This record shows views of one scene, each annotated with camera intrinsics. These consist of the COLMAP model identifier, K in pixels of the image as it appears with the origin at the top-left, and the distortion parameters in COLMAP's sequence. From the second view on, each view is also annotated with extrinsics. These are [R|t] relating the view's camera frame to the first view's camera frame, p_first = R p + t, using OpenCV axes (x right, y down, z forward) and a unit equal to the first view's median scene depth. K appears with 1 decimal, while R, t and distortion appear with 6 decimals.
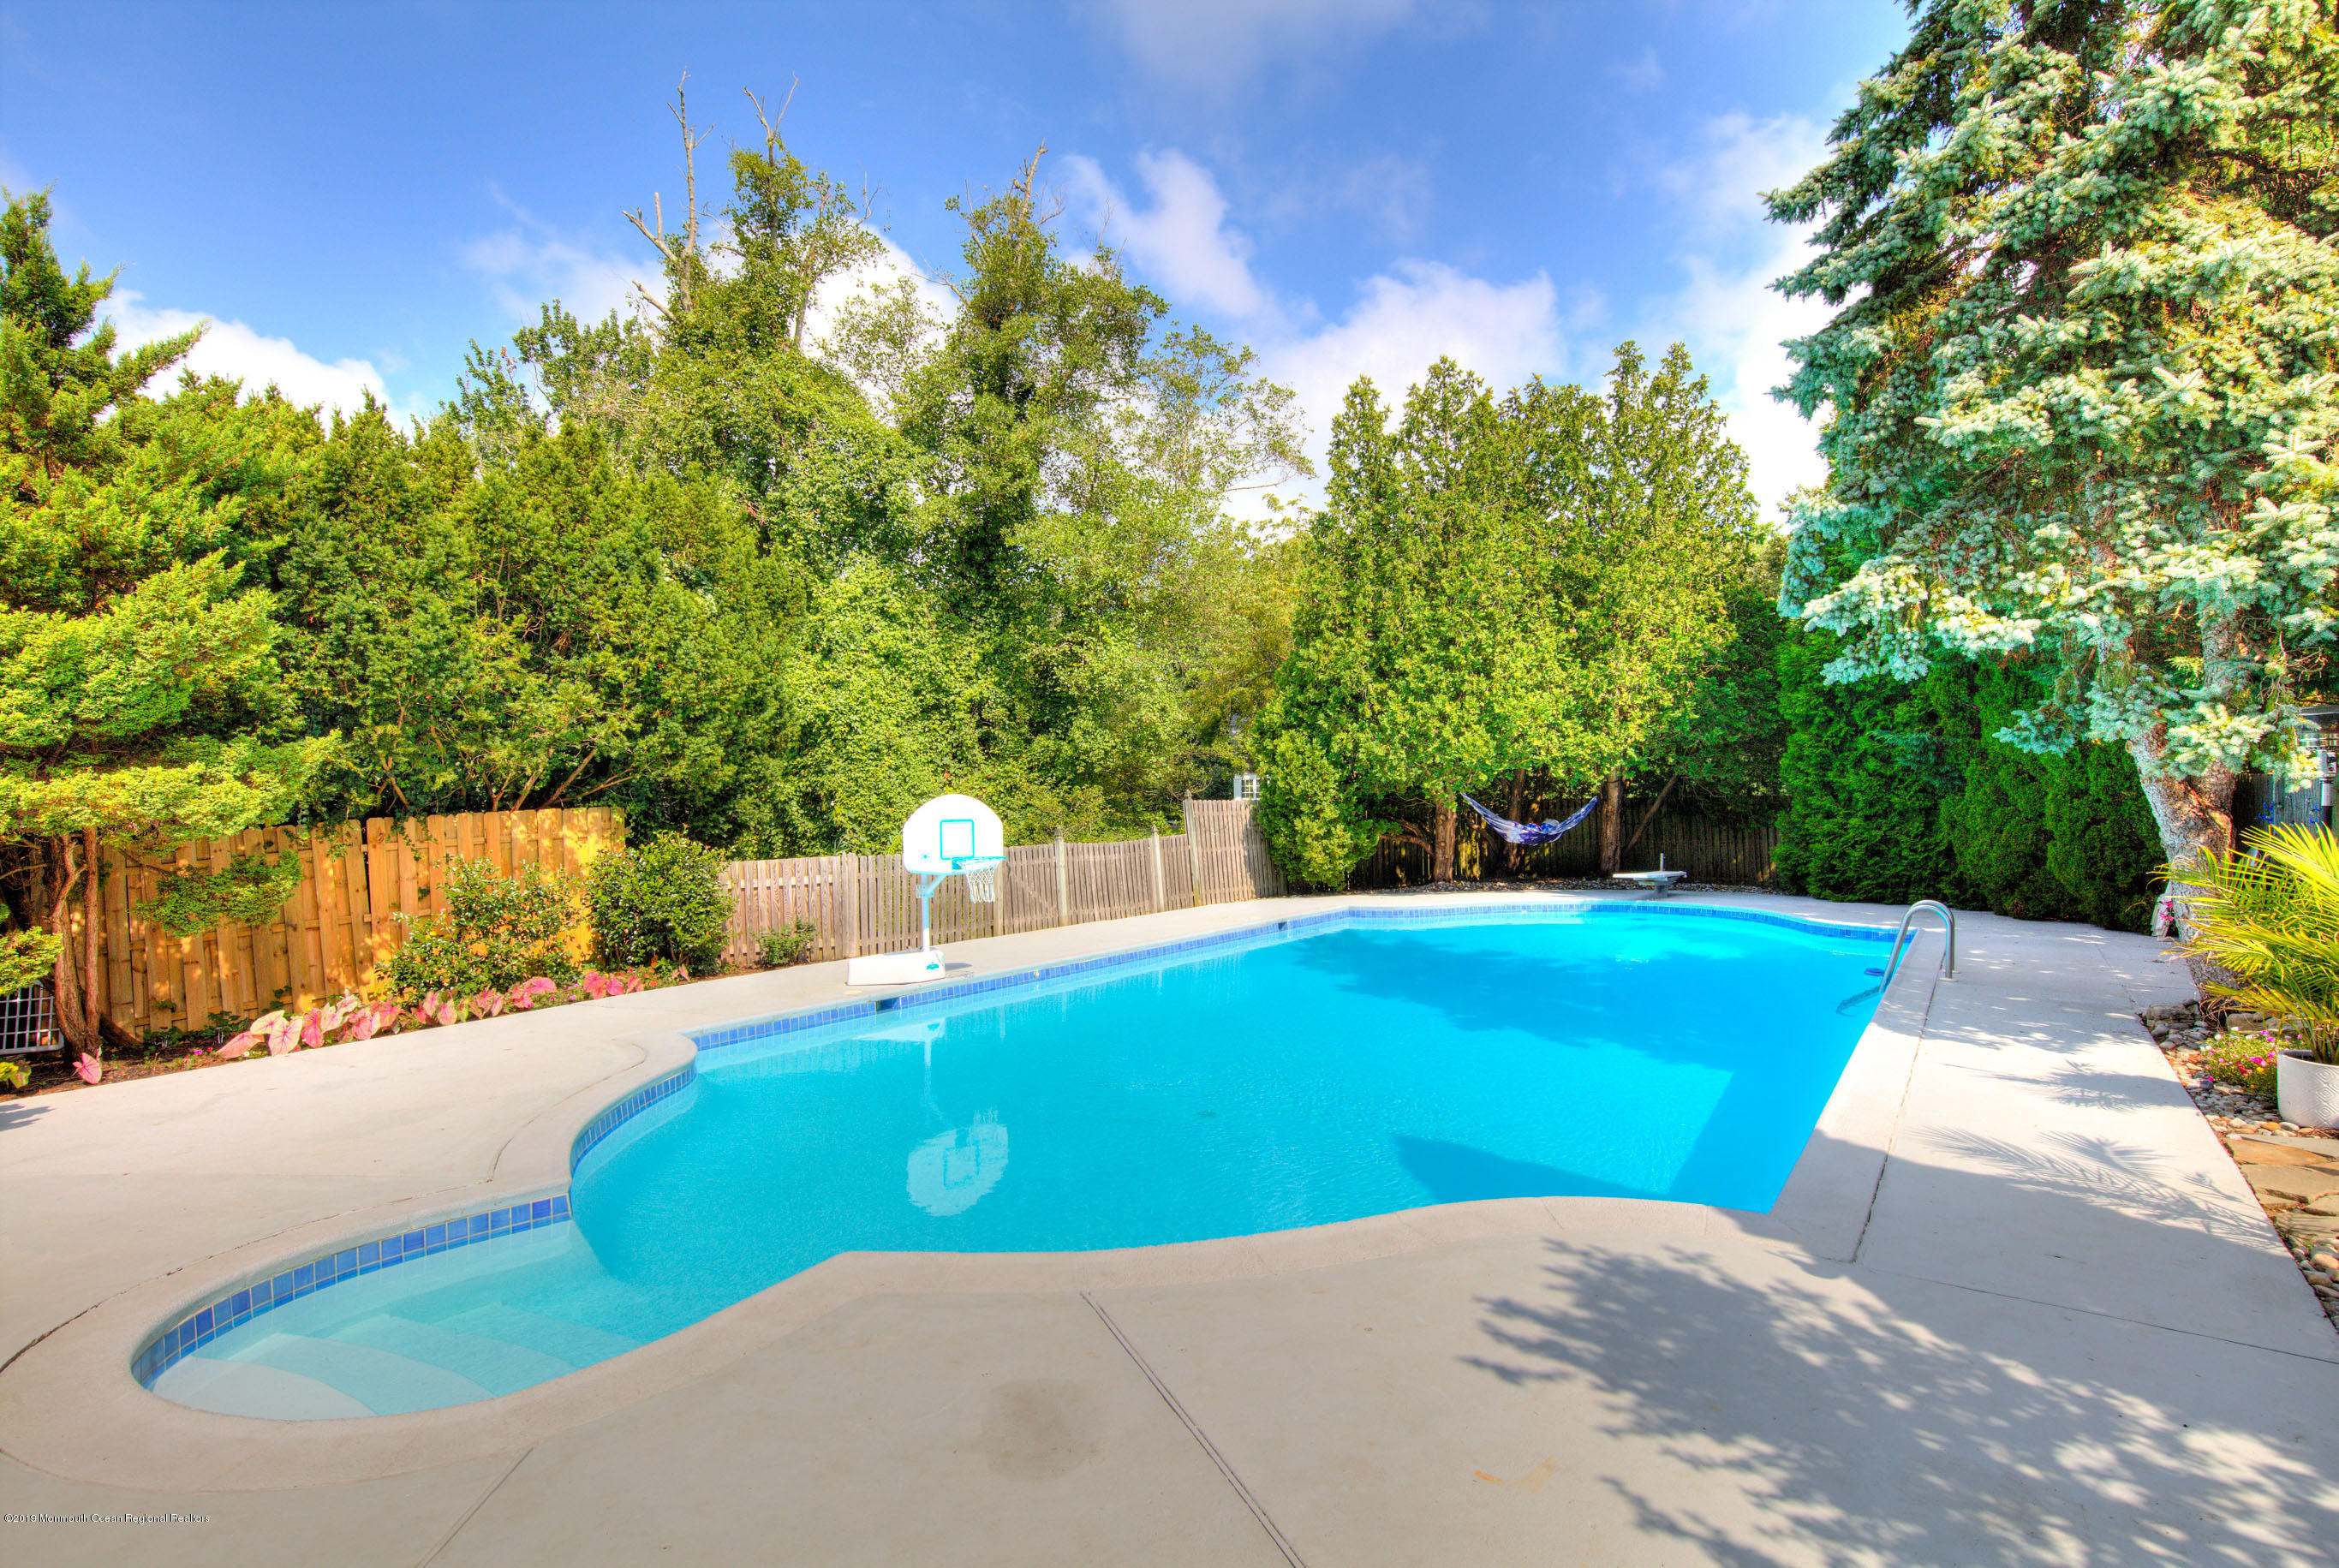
lens RADIAL K [[1200.2, 0, 1178.1], [0, 1200.2, 783.4], [0, 0, 1]] dist [0.020099, -0.007397]
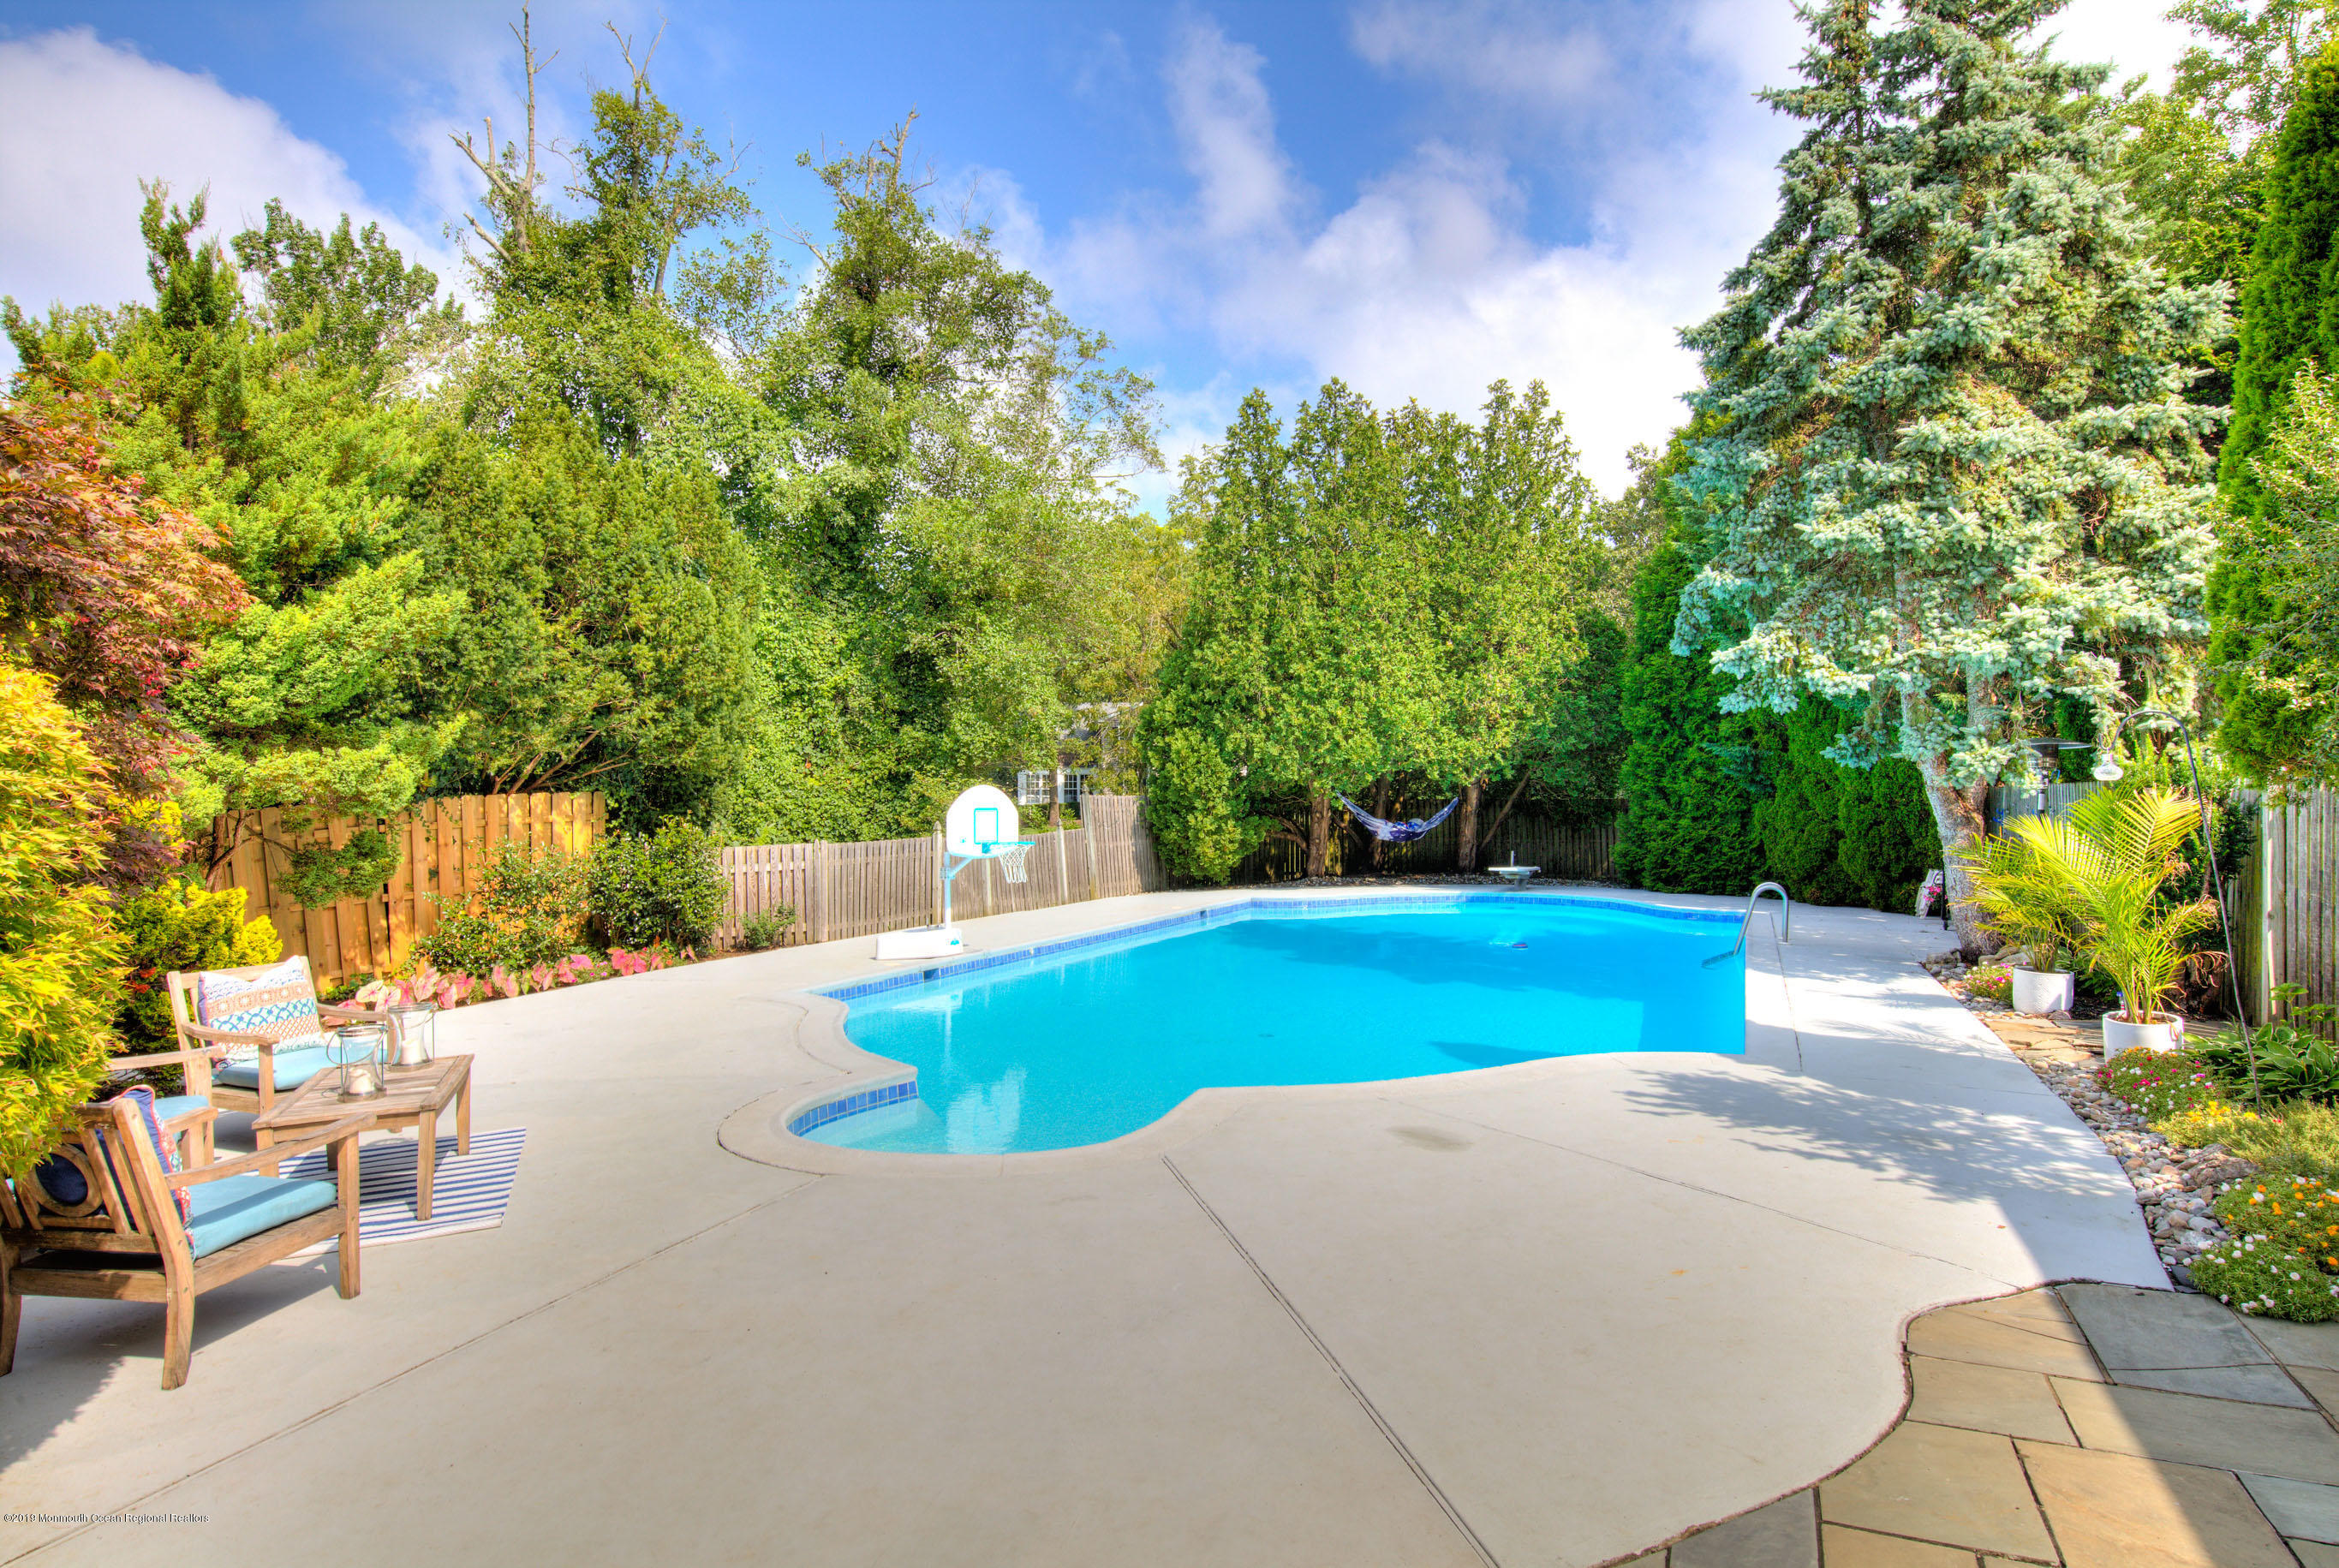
lens RADIAL K [[1355.5, 0, 1191.3], [0, 1355.5, 787.3], [0, 0, 1]] dist [0.016948, -0.001150]
pose [[0.978764, 0.016267, 0.204344, -0.146796], [-0.017429, 0.999841, 0.003888, 0.001540], [-0.204248, -0.007367, 0.978891, -0.148380]]
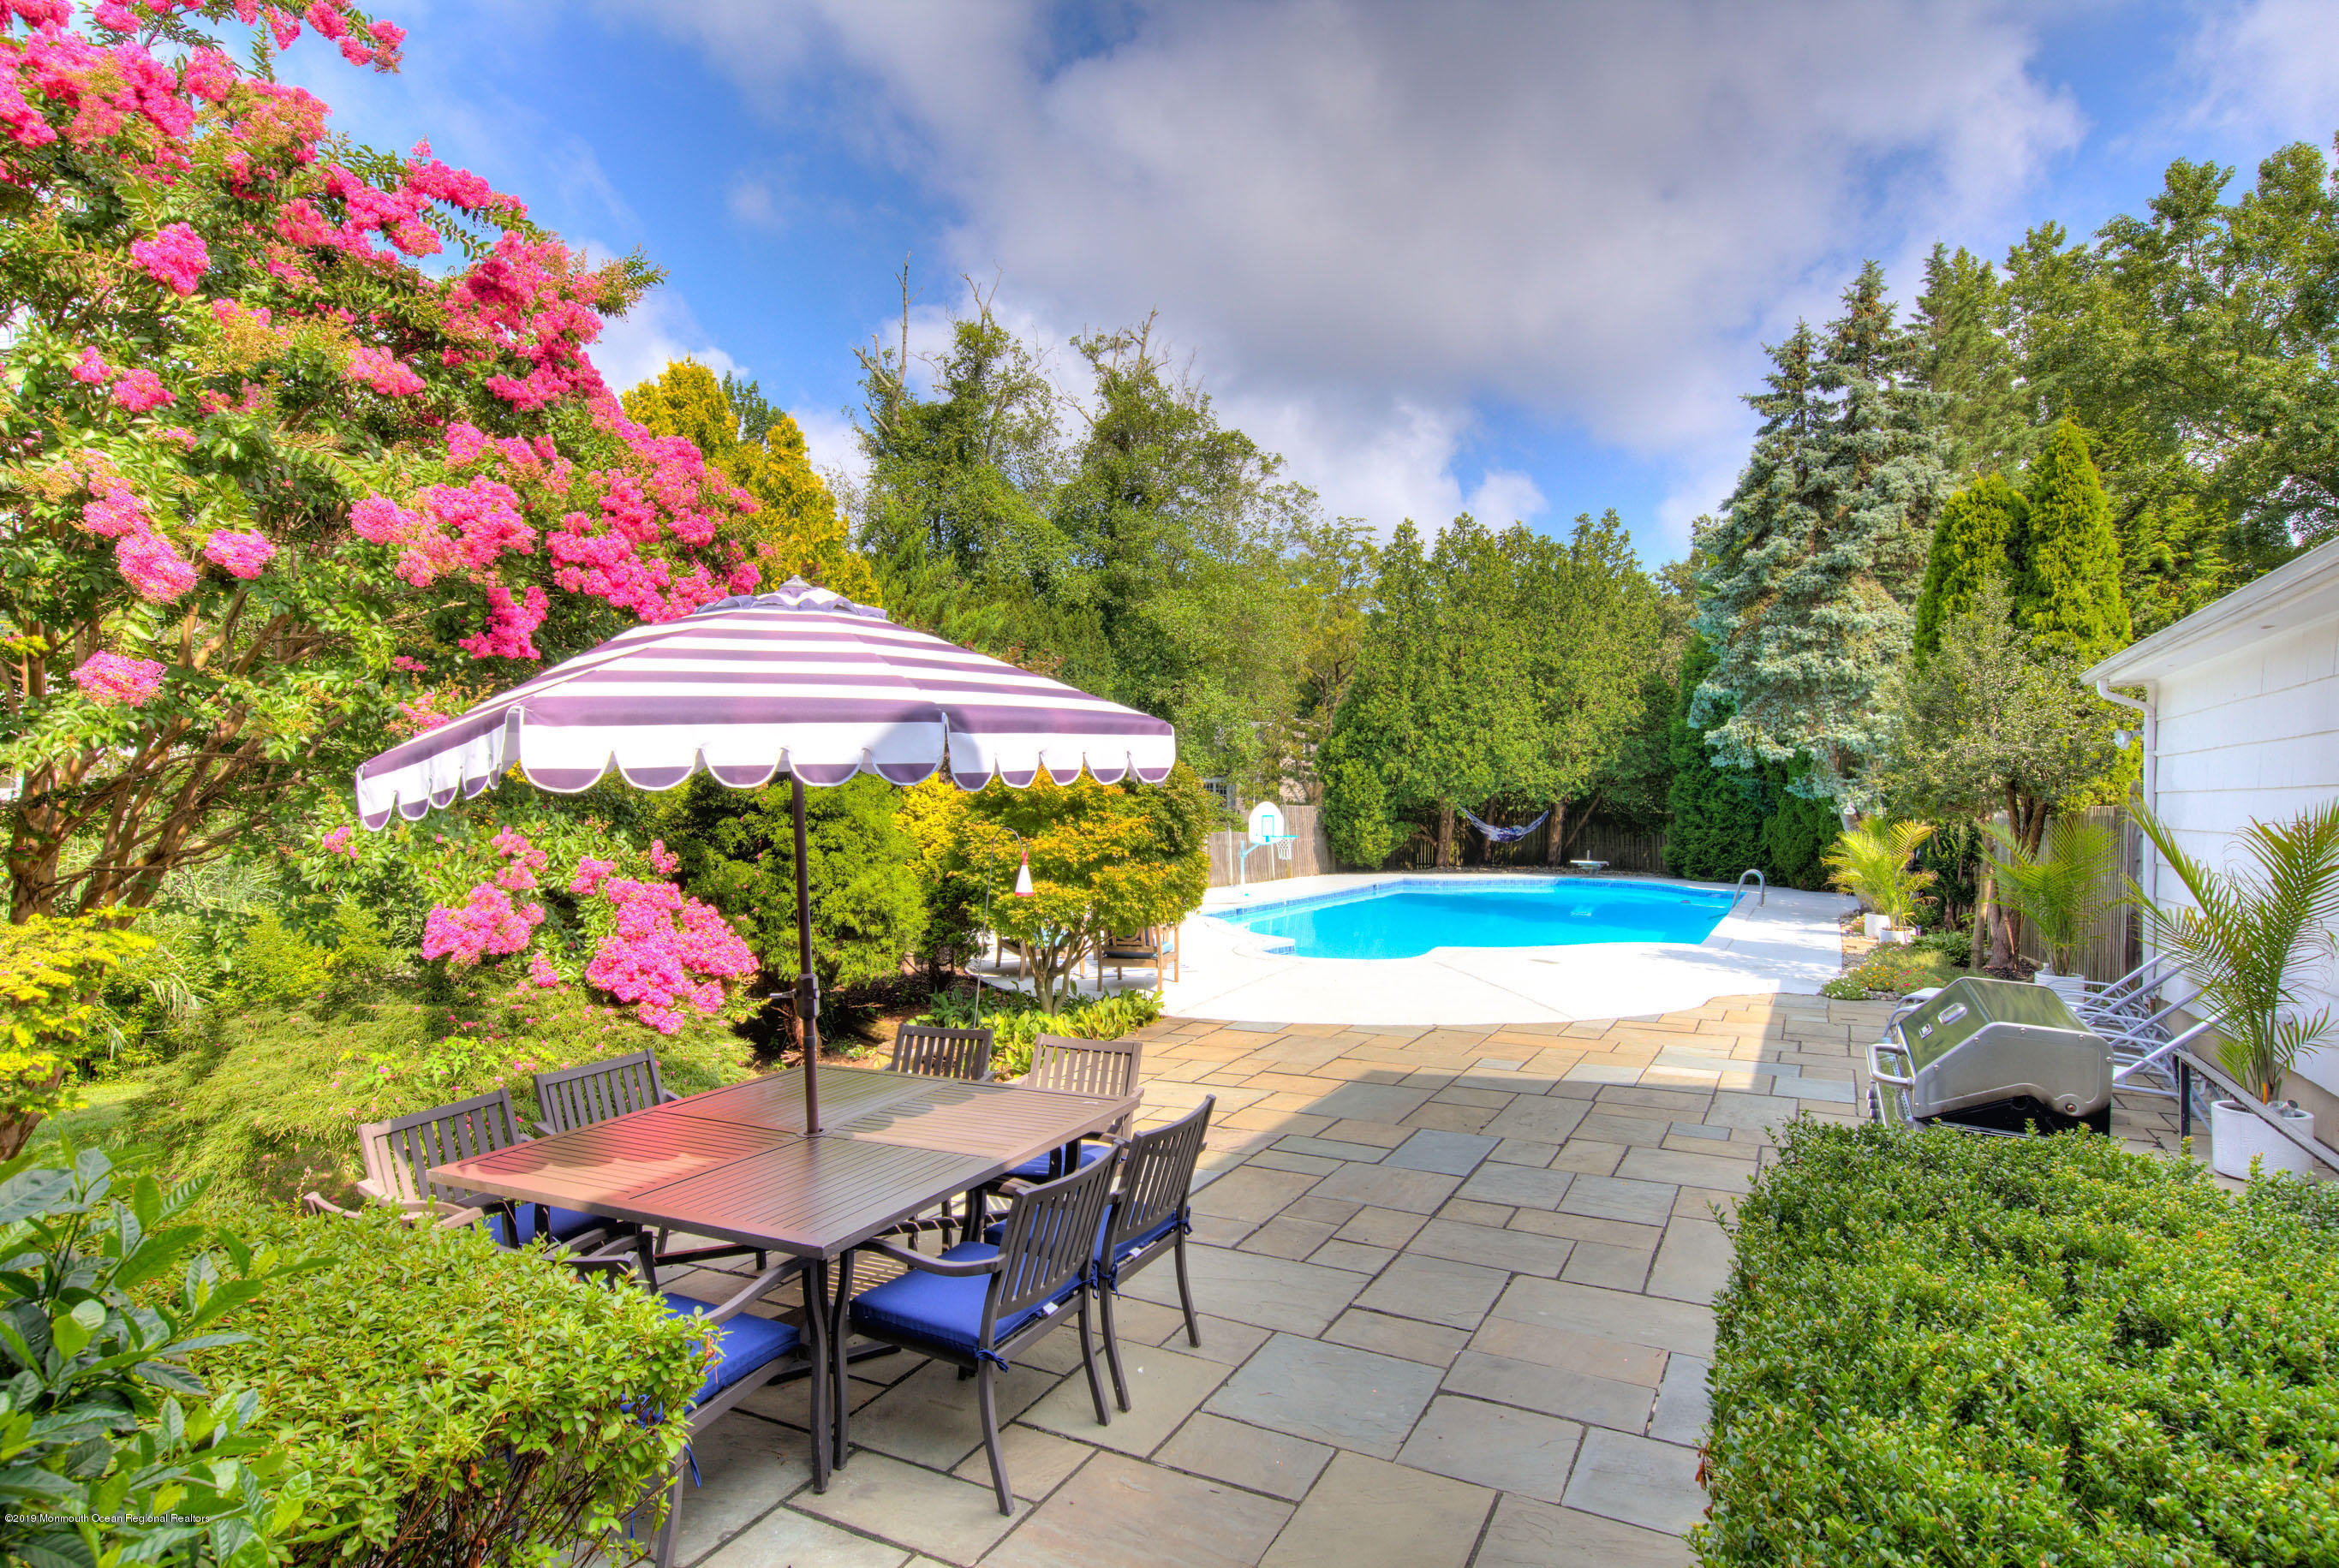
lens RADIAL K [[1261.5, 0, 1175.1], [0, 1261.5, 790.3], [0, 0, 1]] dist [-0.001850, 0.004800]
pose [[0.992680, 0.030566, 0.116842, -0.320239], [-0.031483, 0.999486, 0.006008, -0.009516], [-0.116598, -0.009642, 0.993132, -0.534583]]
